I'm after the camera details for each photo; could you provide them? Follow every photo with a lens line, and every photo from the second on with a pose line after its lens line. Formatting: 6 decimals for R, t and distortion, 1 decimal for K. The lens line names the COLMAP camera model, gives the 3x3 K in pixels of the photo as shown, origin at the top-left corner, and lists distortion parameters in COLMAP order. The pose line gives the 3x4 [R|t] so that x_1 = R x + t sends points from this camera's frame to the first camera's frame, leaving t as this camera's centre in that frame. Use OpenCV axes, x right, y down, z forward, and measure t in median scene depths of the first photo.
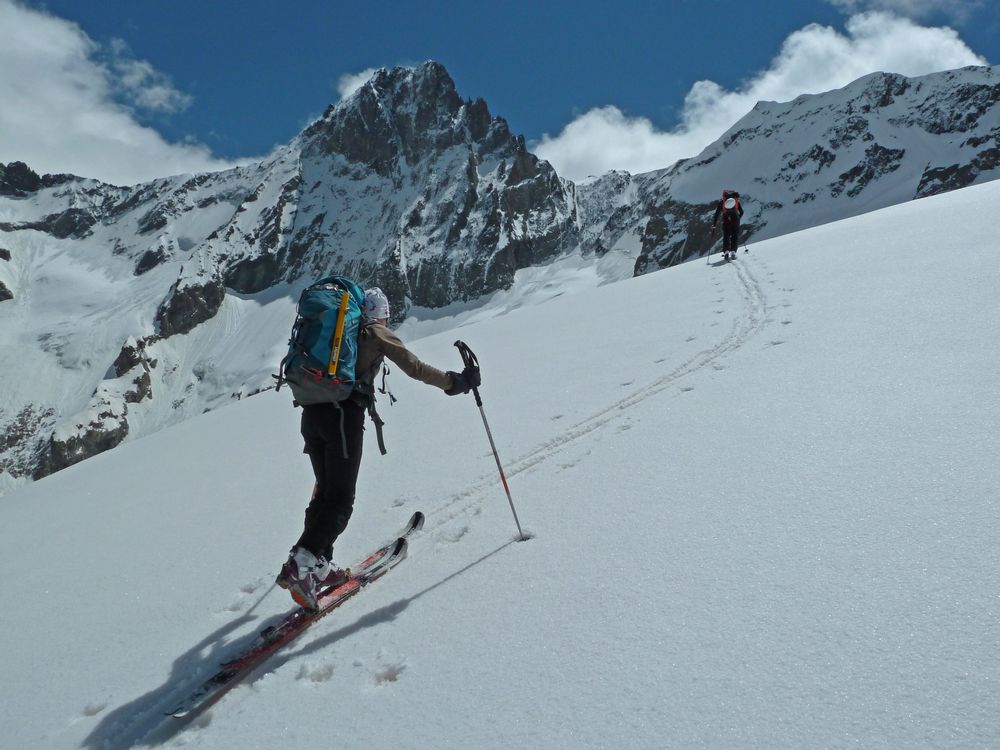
lens RADIAL K [[743.6, 0, 497.0], [0, 743.6, 372.6], [0, 0, 1]] dist [-0.038544, 0.004730]
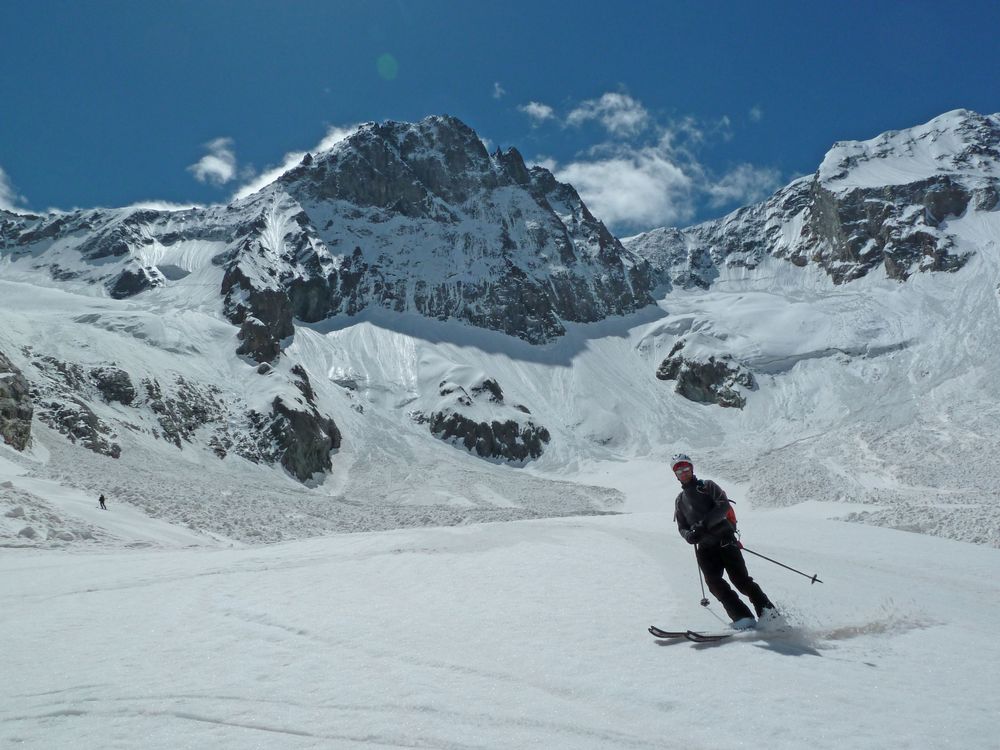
lens RADIAL K [[743.6, 0, 500.0], [0, 743.6, 372.5], [0, 0, 1]] dist [-0.038544, 0.004730]
pose [[0.913572, 0.000893, 0.406676, -0.444605], [0.114781, 0.958774, -0.259955, 0.146947], [-0.390143, 0.284167, 0.875807, 0.295894]]
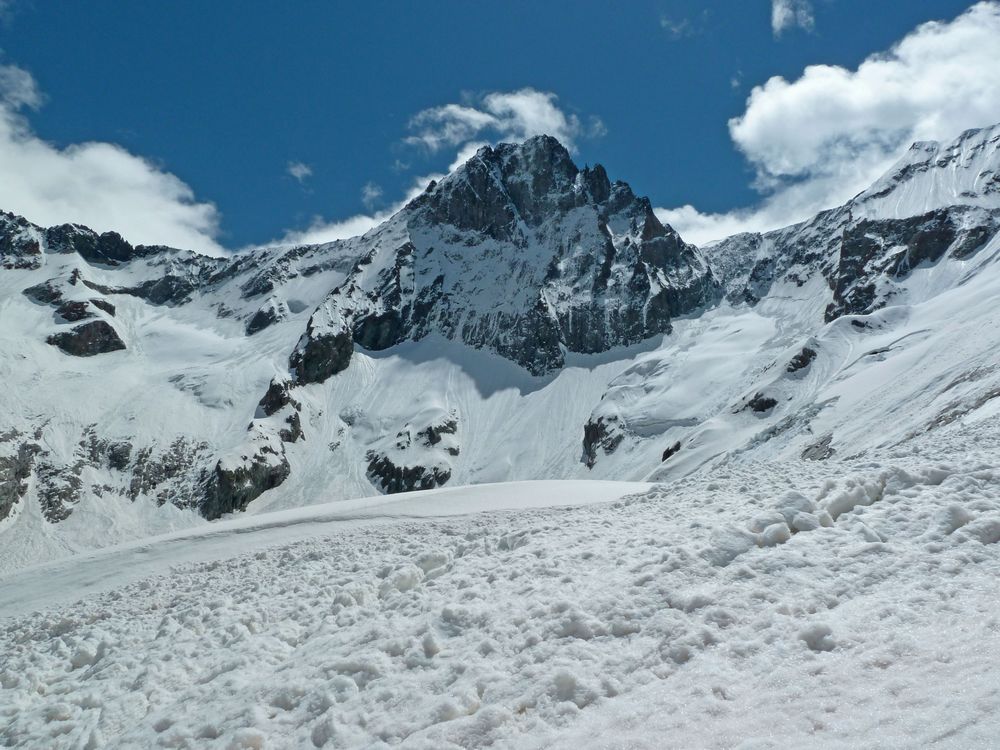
lens RADIAL K [[743.6, 0, 498.7], [0, 743.6, 371.8], [0, 0, 1]] dist [-0.038544, 0.004730]
pose [[0.999692, -0.010693, 0.022416, -0.195607], [0.014790, 0.981387, -0.191469, 0.097590], [-0.019952, 0.191742, 0.981243, 0.085534]]
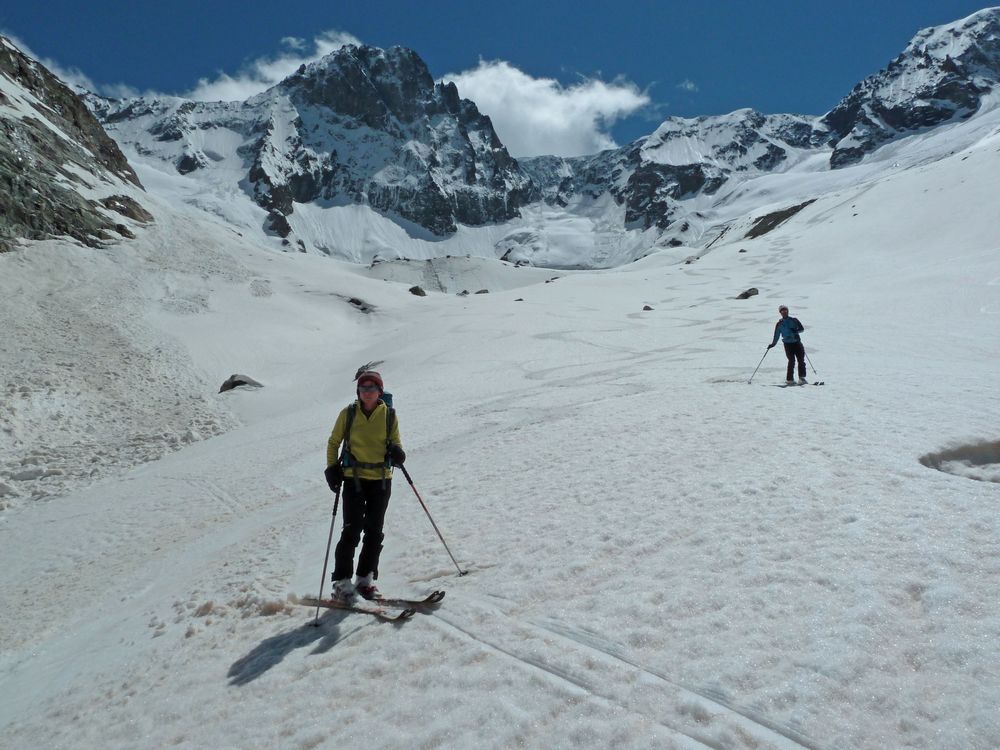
lens RADIAL K [[743.6, 0, 499.7], [0, 743.6, 378.4], [0, 0, 1]] dist [-0.038544, 0.004730]
pose [[0.886234, 0.022444, 0.462694, -0.572136], [0.002256, 0.998605, -0.052759, 0.226137], [-0.463232, 0.047801, 0.884947, -0.161503]]
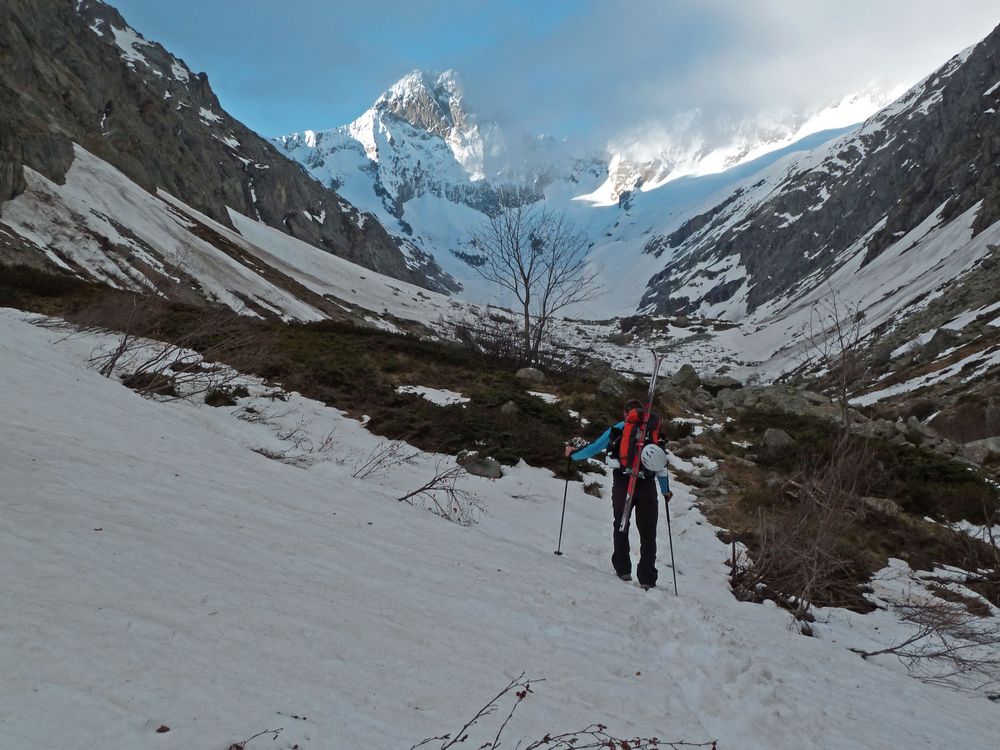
lens RADIAL K [[1259.5, 0, 483.6], [0, 1259.5, 313.8], [0, 0, 1]] dist [0.072167, 0.000000]
pose [[0.919222, -0.035006, 0.392181, -1.364920], [0.059009, 0.997039, -0.049313, 0.330832], [-0.389294, 0.068472, 0.918565, -1.917677]]
